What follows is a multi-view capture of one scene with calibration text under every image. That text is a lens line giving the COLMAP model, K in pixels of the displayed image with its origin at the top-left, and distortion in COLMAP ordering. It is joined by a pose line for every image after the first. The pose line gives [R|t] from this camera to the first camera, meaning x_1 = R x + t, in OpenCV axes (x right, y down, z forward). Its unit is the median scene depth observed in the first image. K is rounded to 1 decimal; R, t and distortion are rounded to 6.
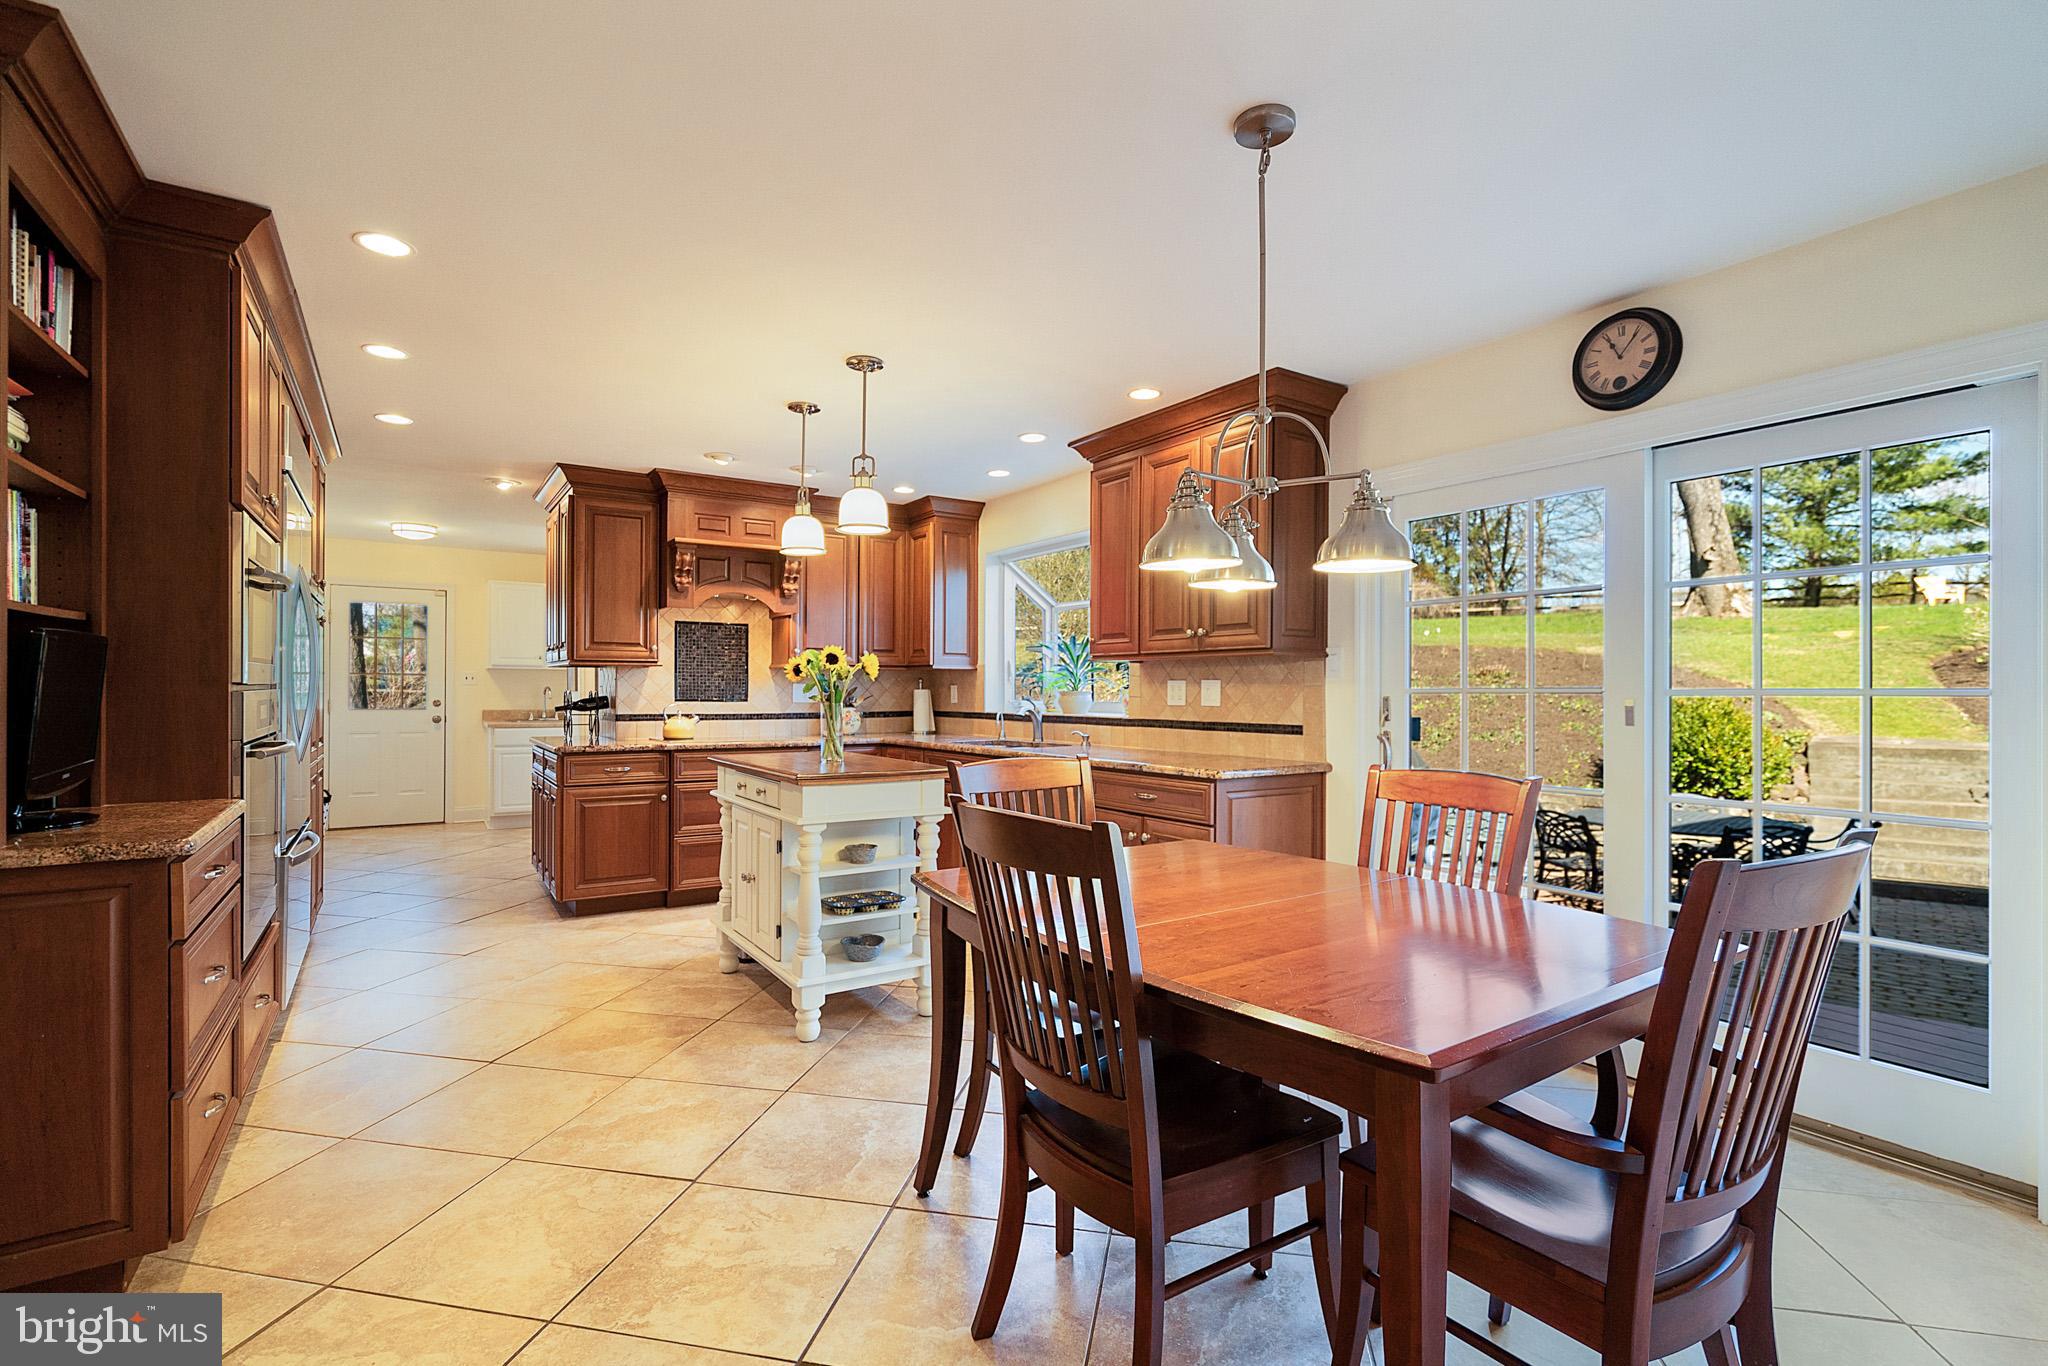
lens RADIAL K [[944.1, 0, 1018.5], [0, 944.1, 691.1], [0, 0, 1]] dist [0.001345, 0.000236]
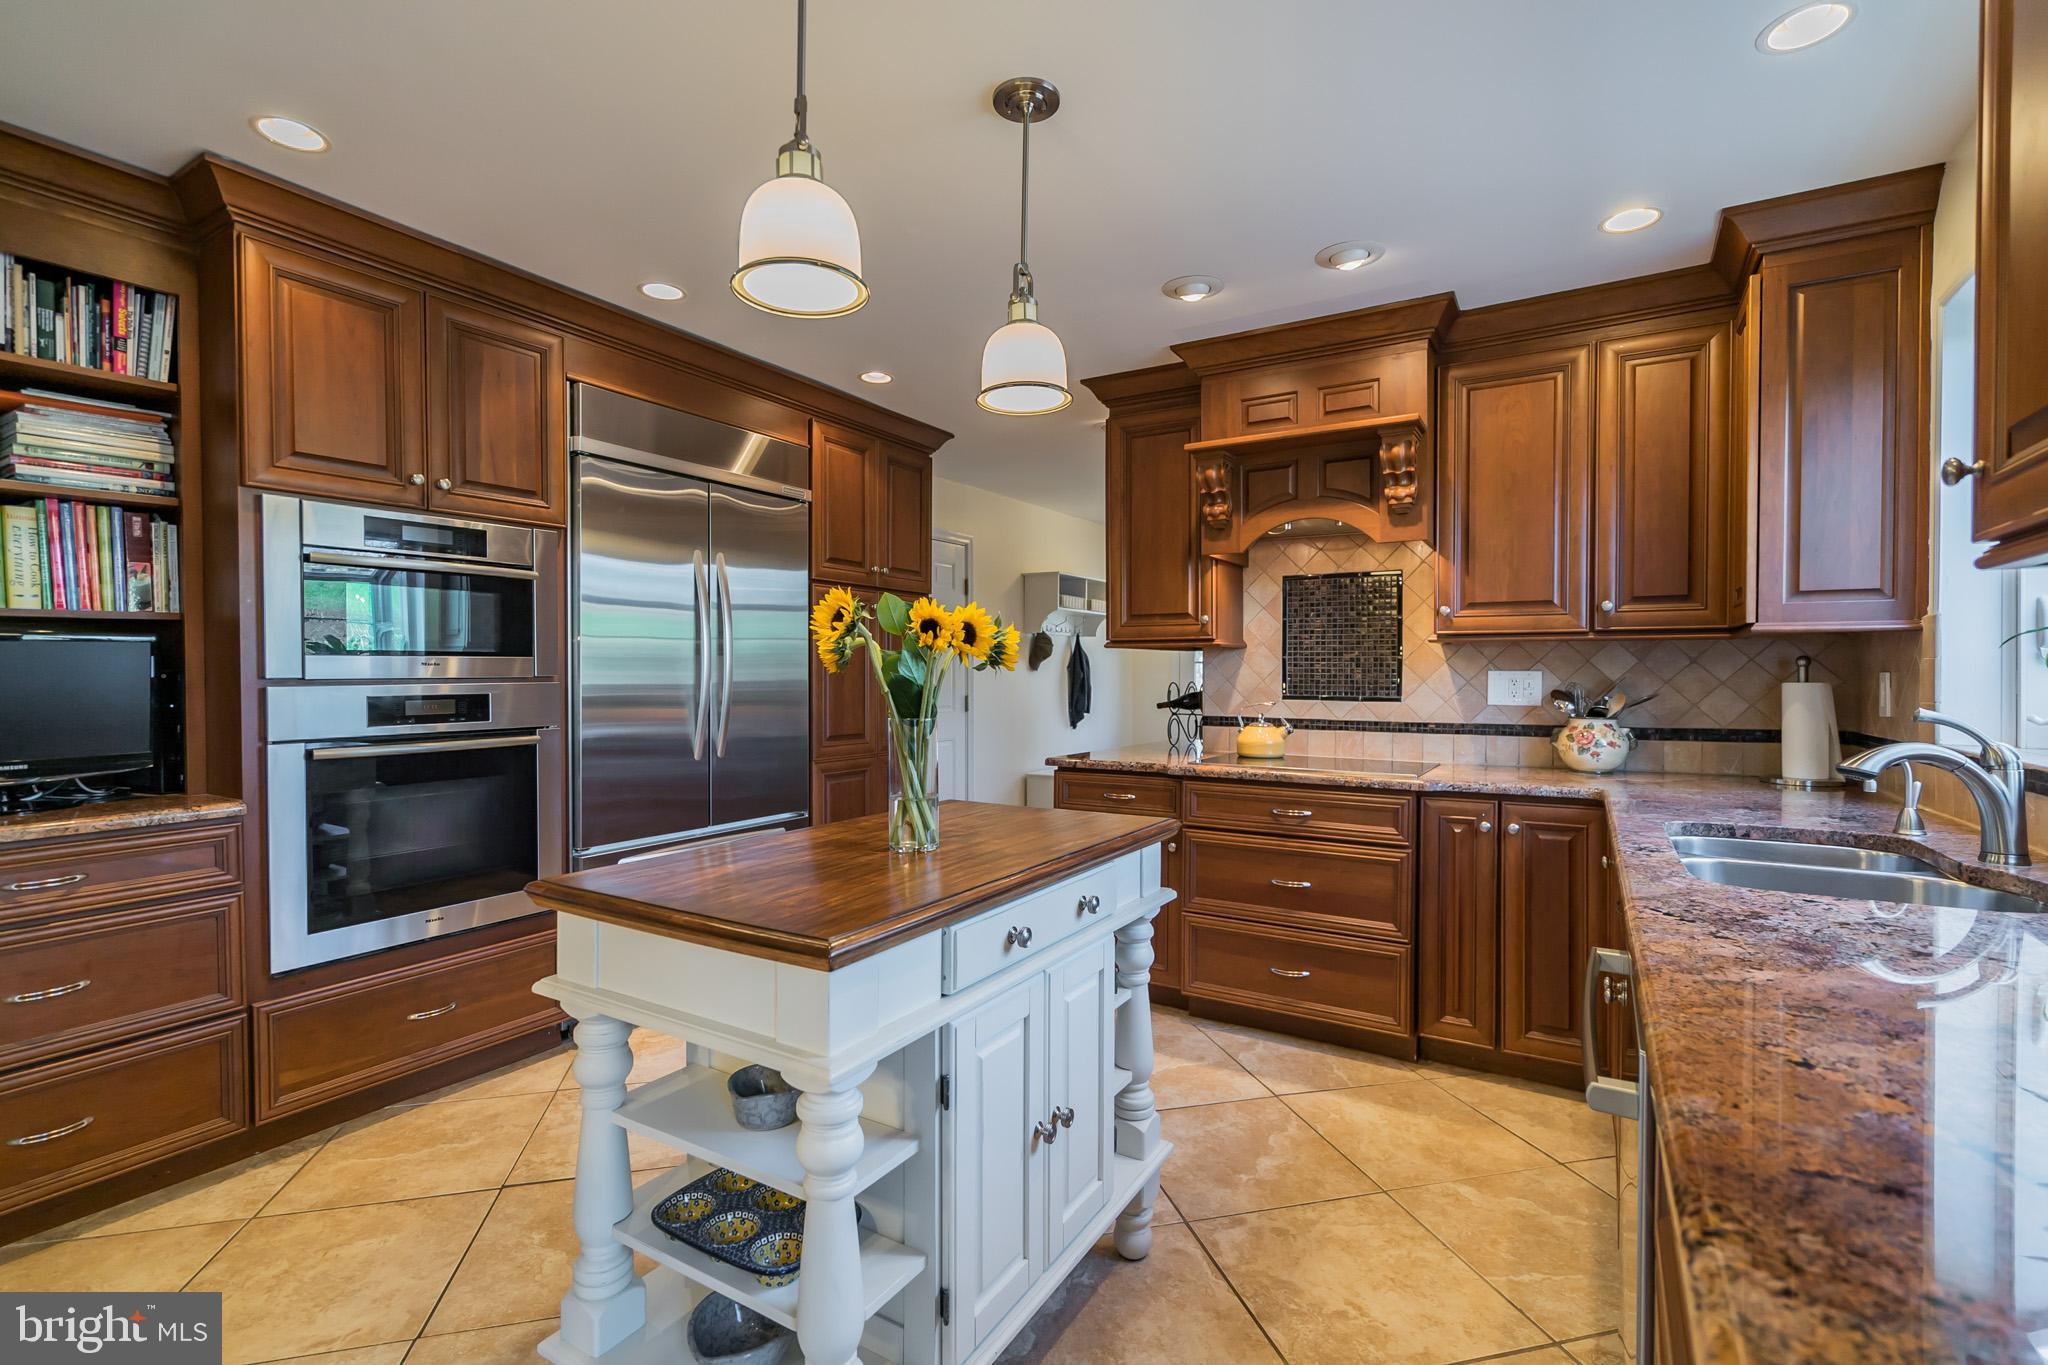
lens RADIAL K [[933.8, 0, 1020.4], [0, 933.8, 698.3], [0, 0, 1]] dist [0.001419, 0.000290]
pose [[0.425923, 0.022967, -0.904468, 0.156738], [0.001920, 0.999653, 0.026289, -0.007541], [0.904757, -0.012934, 0.425731, 0.599275]]
